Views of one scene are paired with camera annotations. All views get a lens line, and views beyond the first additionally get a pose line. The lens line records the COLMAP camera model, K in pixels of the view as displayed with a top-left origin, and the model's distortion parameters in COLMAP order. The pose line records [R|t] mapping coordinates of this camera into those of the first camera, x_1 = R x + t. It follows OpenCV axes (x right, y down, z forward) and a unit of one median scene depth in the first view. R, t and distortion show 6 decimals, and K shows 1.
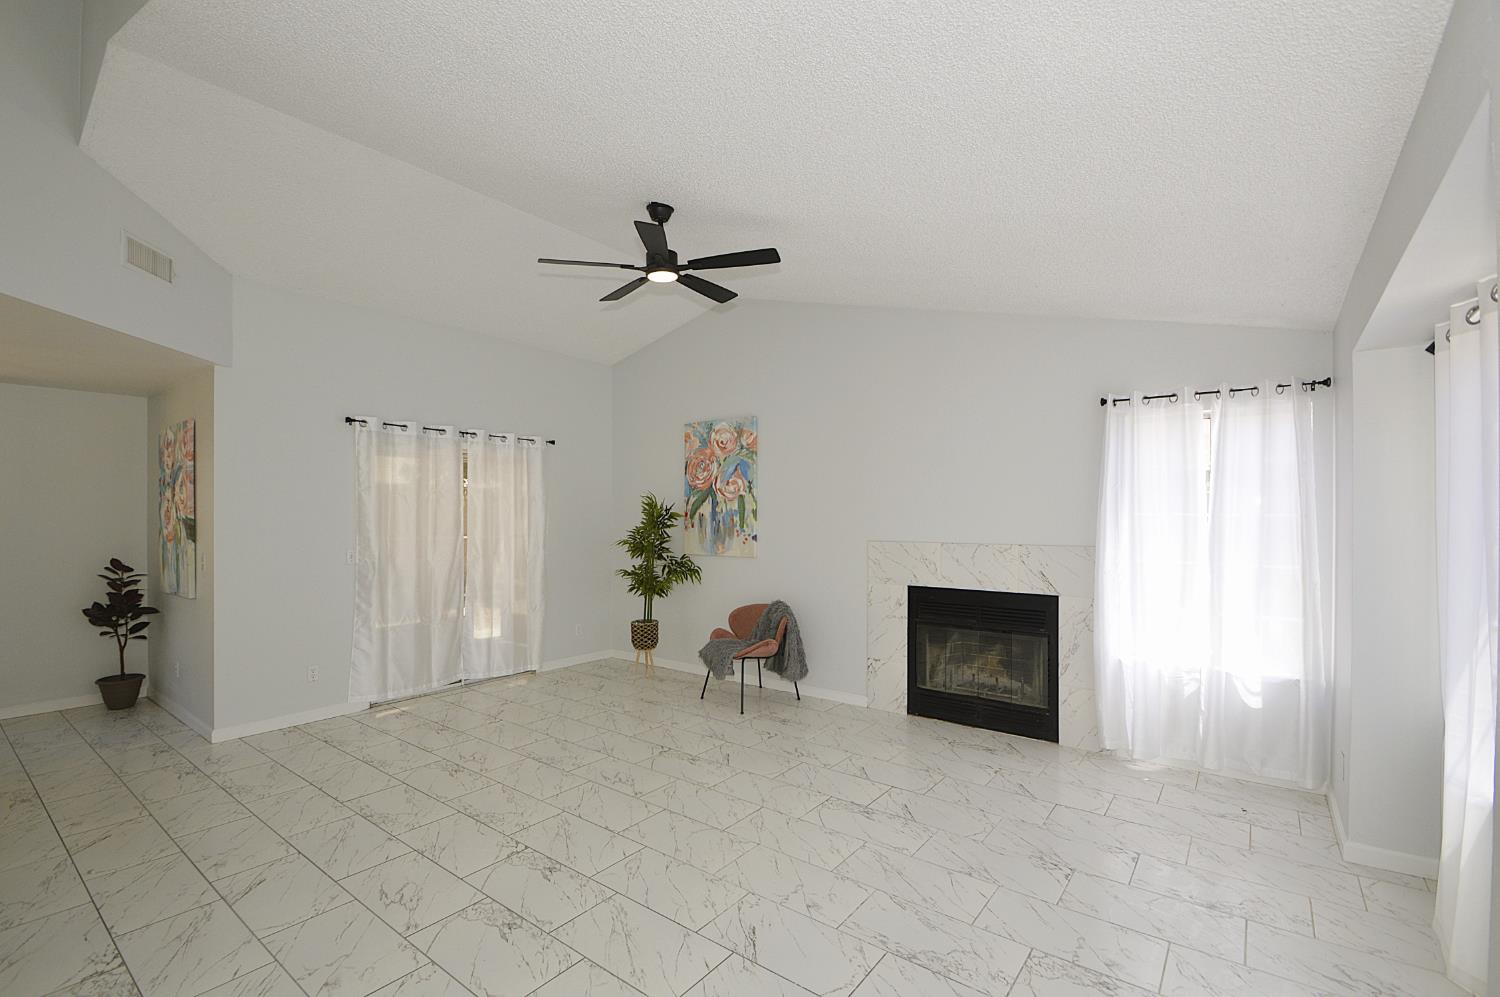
lens RADIAL K [[665.1, 0, 734.8], [0, 665.1, 519.5], [0, 0, 1]] dist [0.010022, -0.015368]
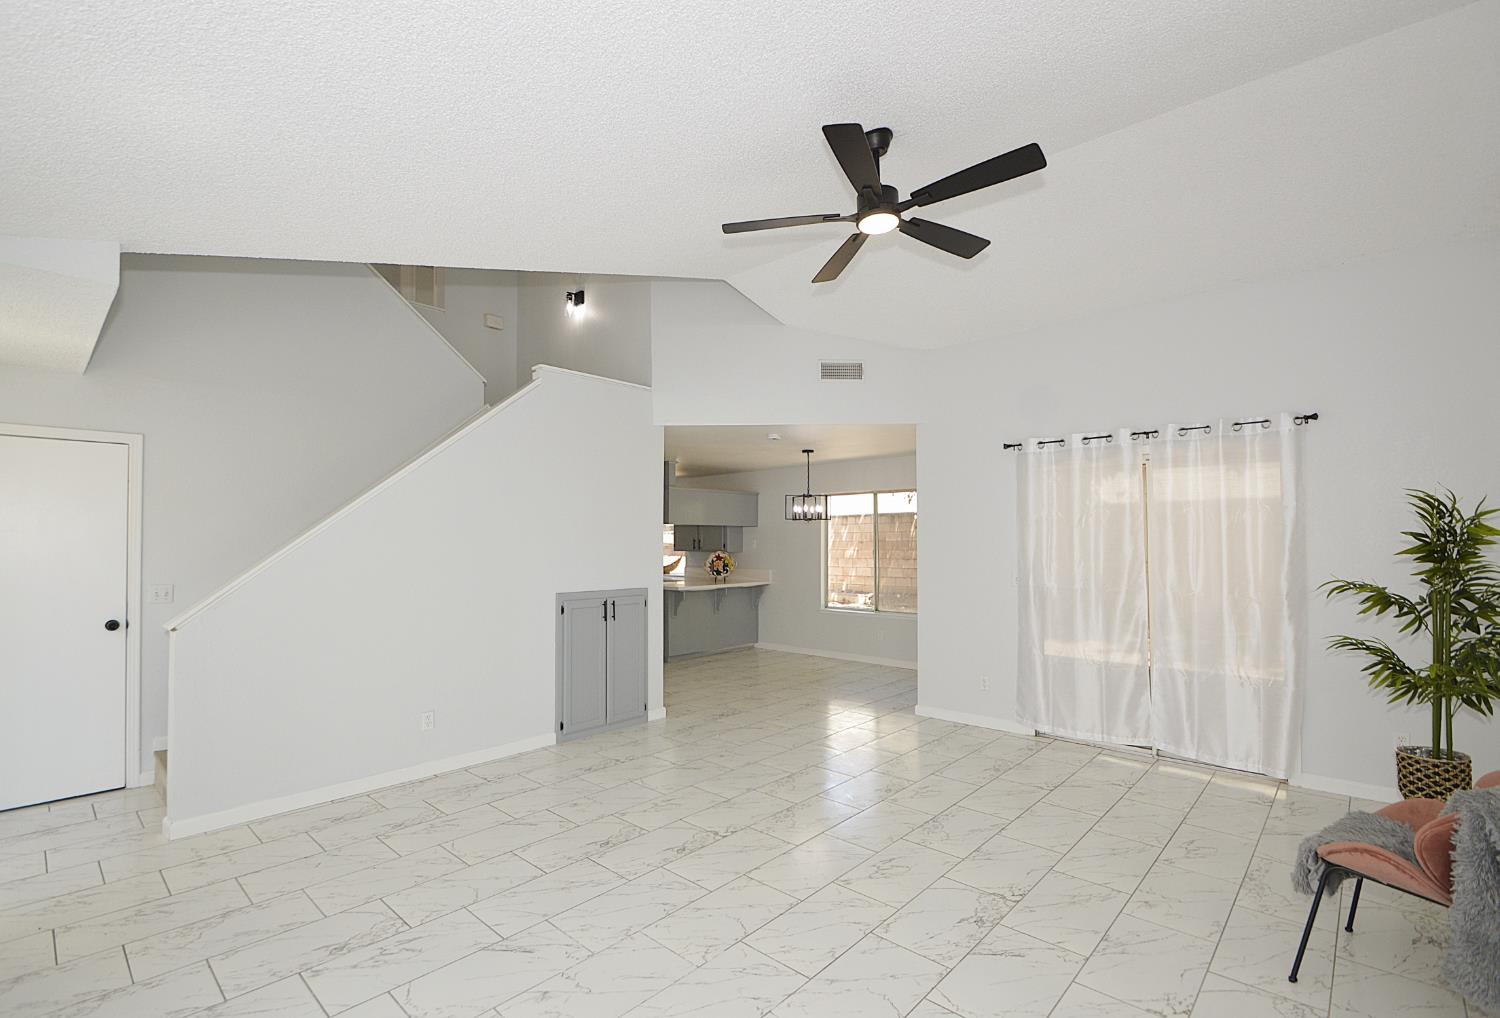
lens RADIAL K [[679.2, 0, 748.4], [0, 679.2, 528.9], [0, 0, 1]] dist [0.016476, -0.019696]
pose [[-0.077993, -0.018648, -0.996780, 0.420764], [-0.000712, 0.999826, -0.018649, -0.000700], [0.996954, -0.000745, -0.077992, 0.572324]]
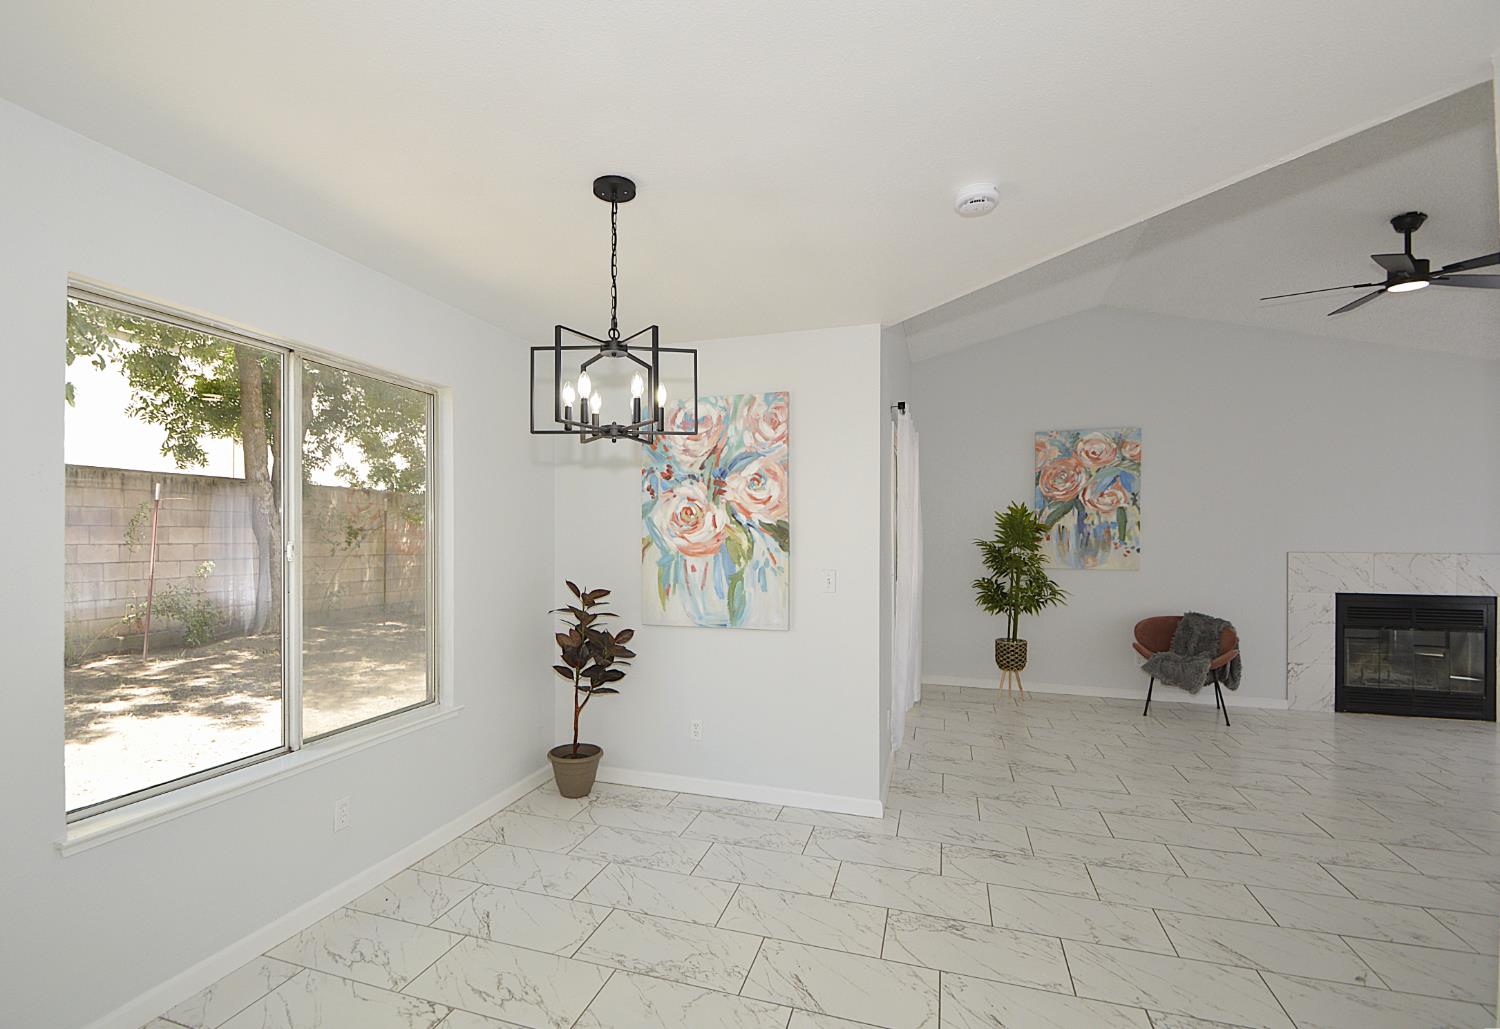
lens RADIAL K [[673.7, 0, 702.8], [0, 673.7, 535.3], [0, 0, 1]] dist [0.000507, -0.011508]
pose [[0.948329, 0.003486, 0.317269, -0.895815], [-0.001836, 0.999983, -0.005496, 0.011539], [-0.317283, 0.004630, 0.948320, 0.253423]]
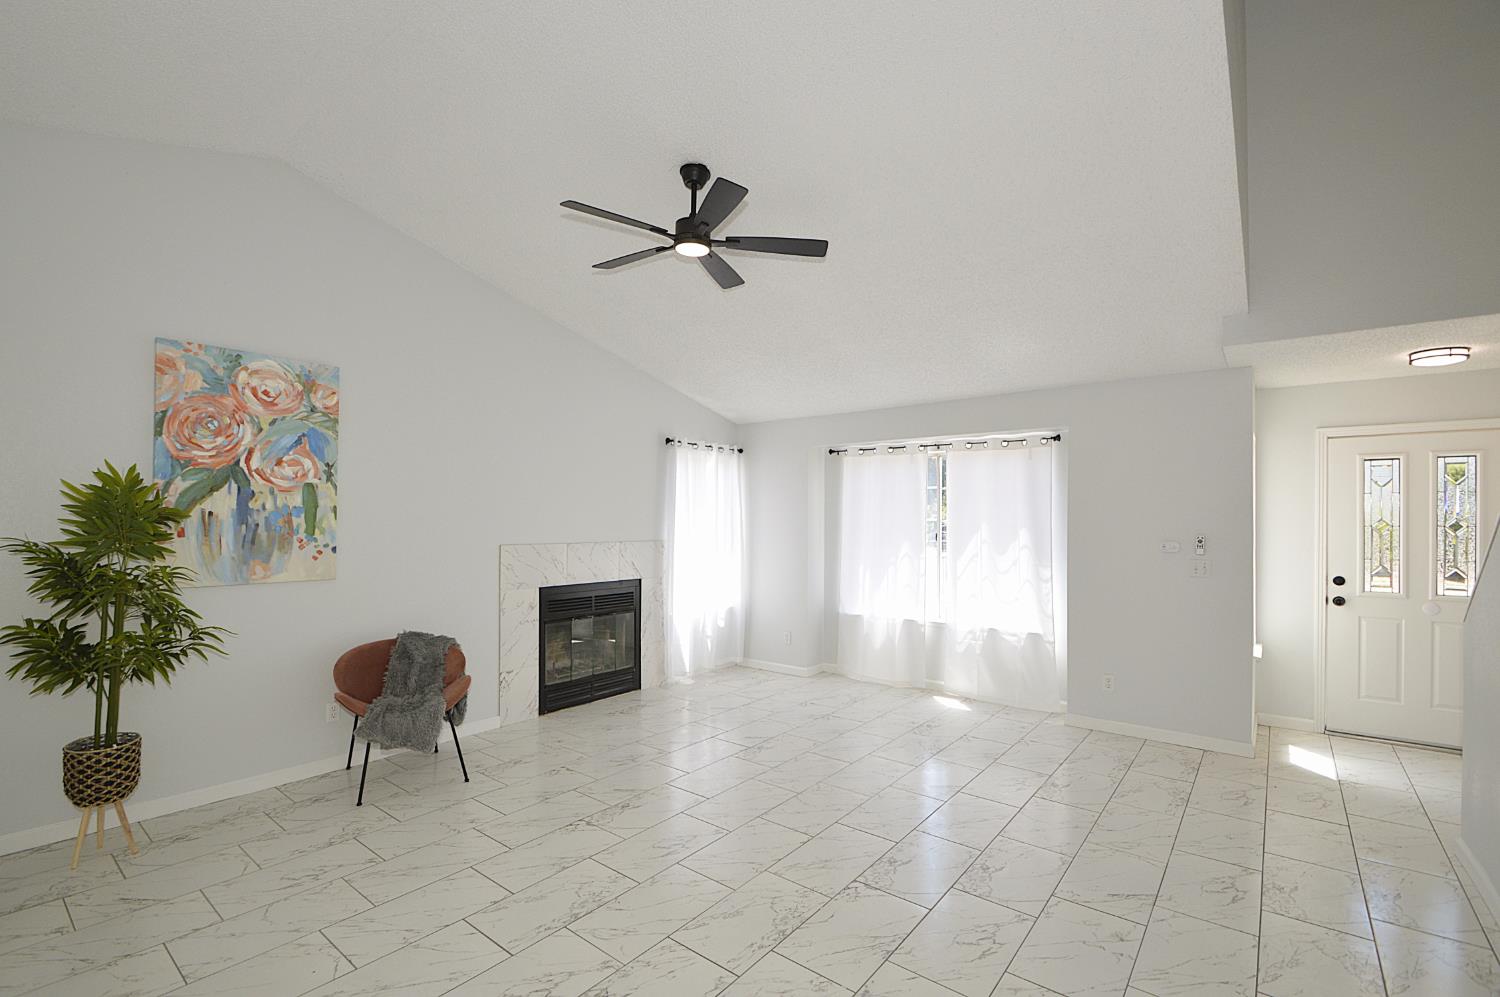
lens RADIAL K [[665.1, 0, 734.8], [0, 665.1, 519.5], [0, 0, 1]] dist [0.010022, -0.015368]
pose [[0.020398, 0.001090, 0.999791, -0.622926], [0.000007, 0.999999, -0.001090, -0.001670], [-0.999792, 0.000029, 0.020398, 0.580453]]
